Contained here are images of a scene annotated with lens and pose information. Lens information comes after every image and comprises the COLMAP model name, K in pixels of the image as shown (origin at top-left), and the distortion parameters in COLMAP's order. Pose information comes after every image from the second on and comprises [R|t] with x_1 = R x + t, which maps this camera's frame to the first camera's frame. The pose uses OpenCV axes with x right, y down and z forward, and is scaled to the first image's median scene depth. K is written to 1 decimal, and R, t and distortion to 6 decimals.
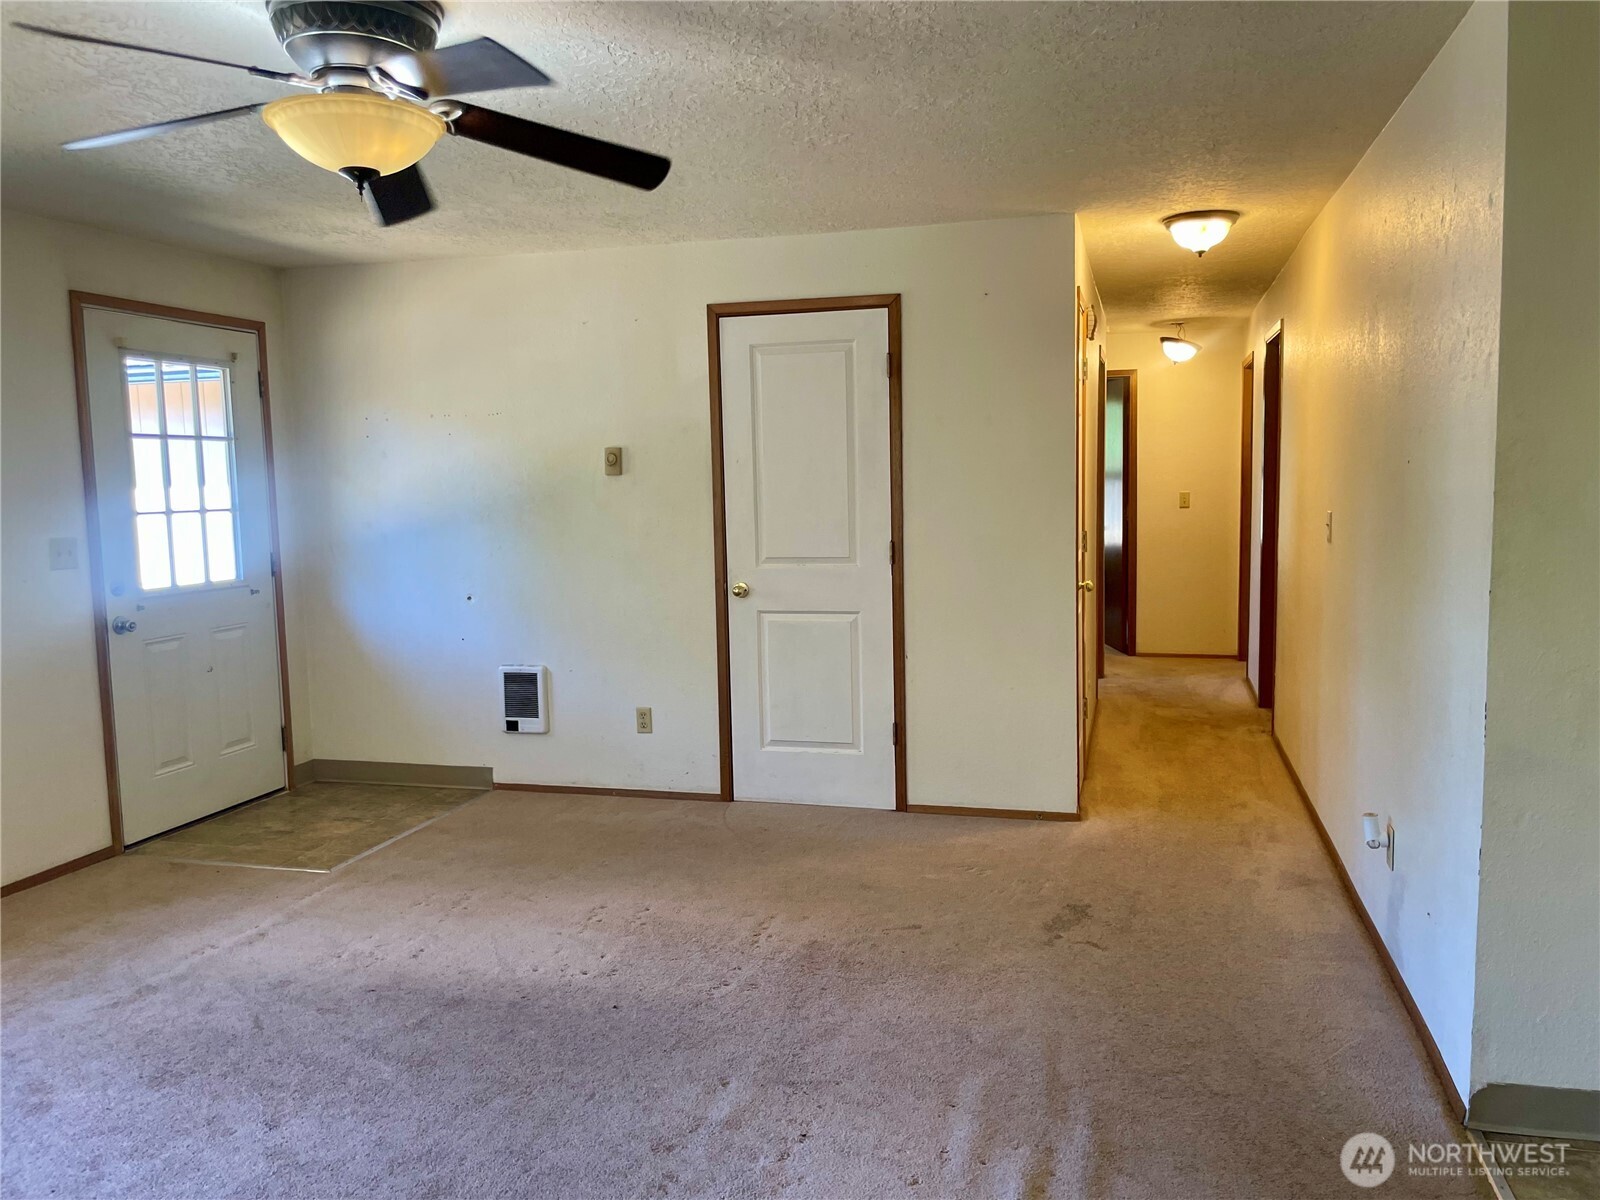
lens RADIAL K [[1223.2, 0, 800.0], [0, 1223.2, 599.6], [0, 0, 1]] dist [0.081625, -0.116880]
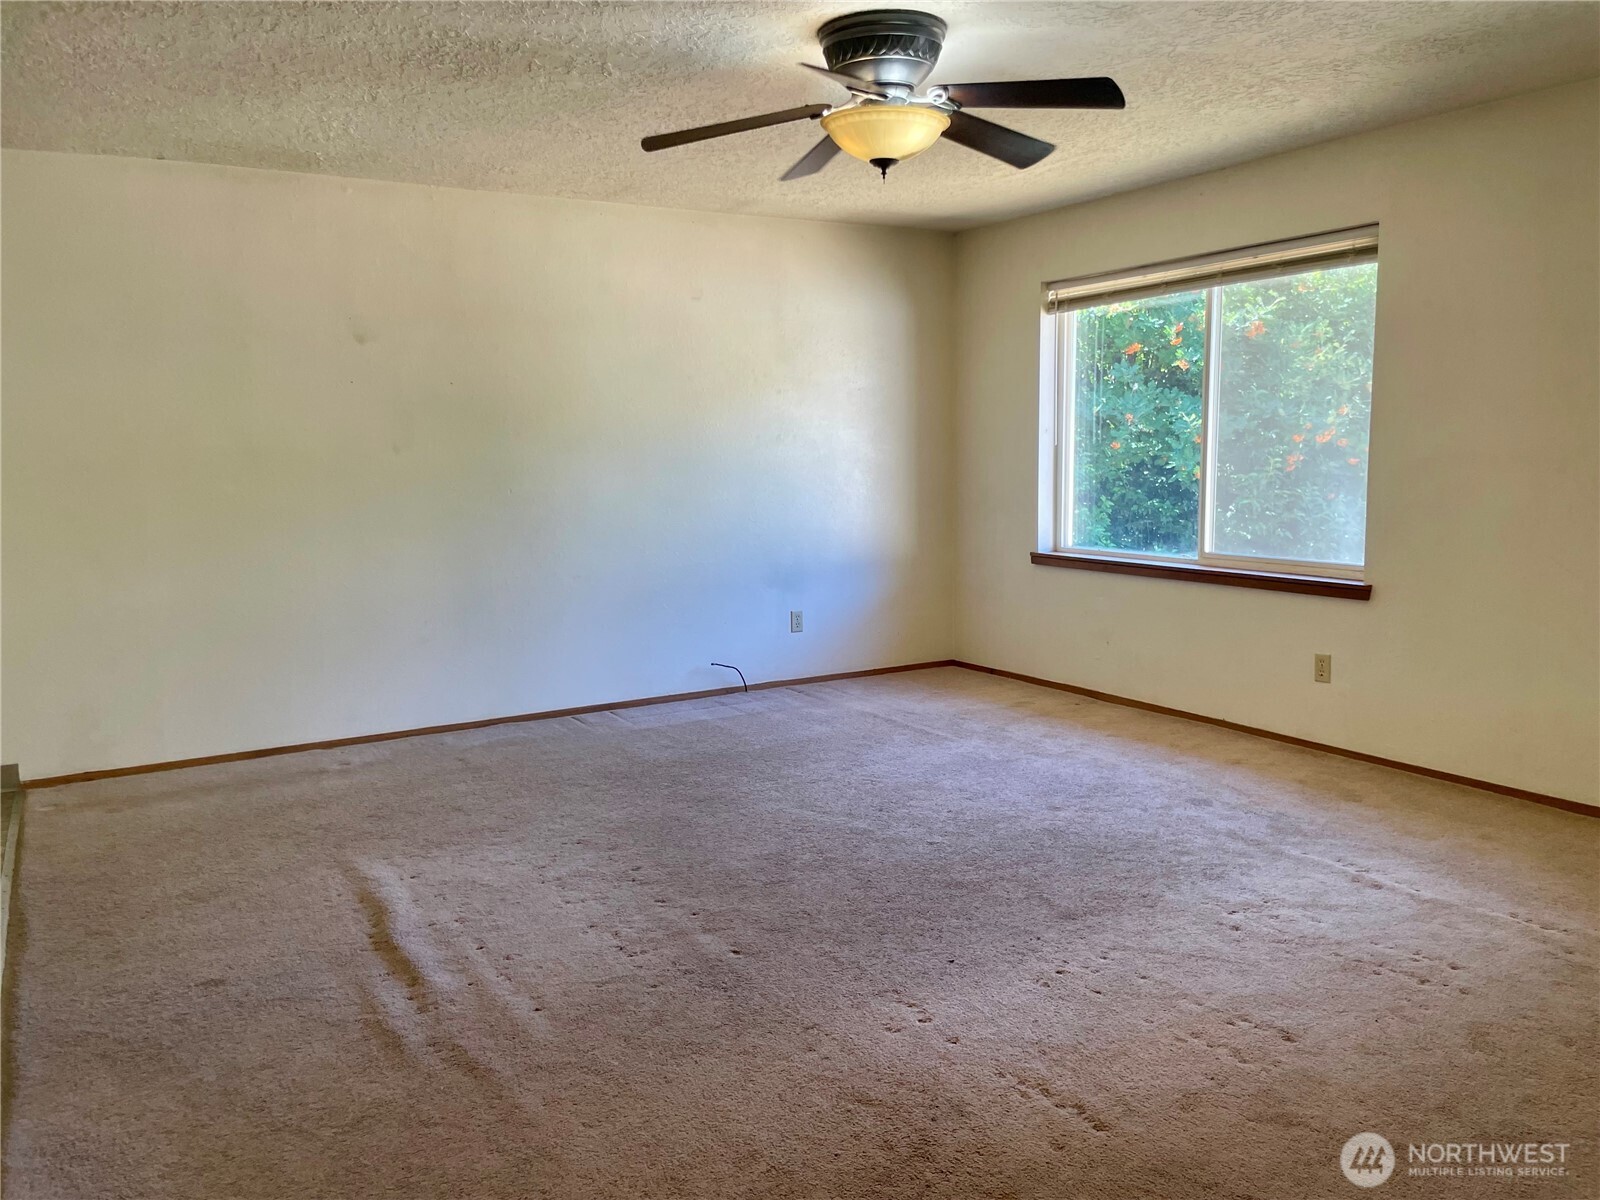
lens RADIAL K [[1223.2, 0, 800.9], [0, 1223.2, 600.2], [0, 0, 1]] dist [0.081625, -0.116880]
pose [[-0.681125, 0.130759, -0.720396, 0.505424], [-0.040781, 0.975620, 0.215642, -0.117213], [0.731030, 0.176258, -0.659187, 1.333614]]
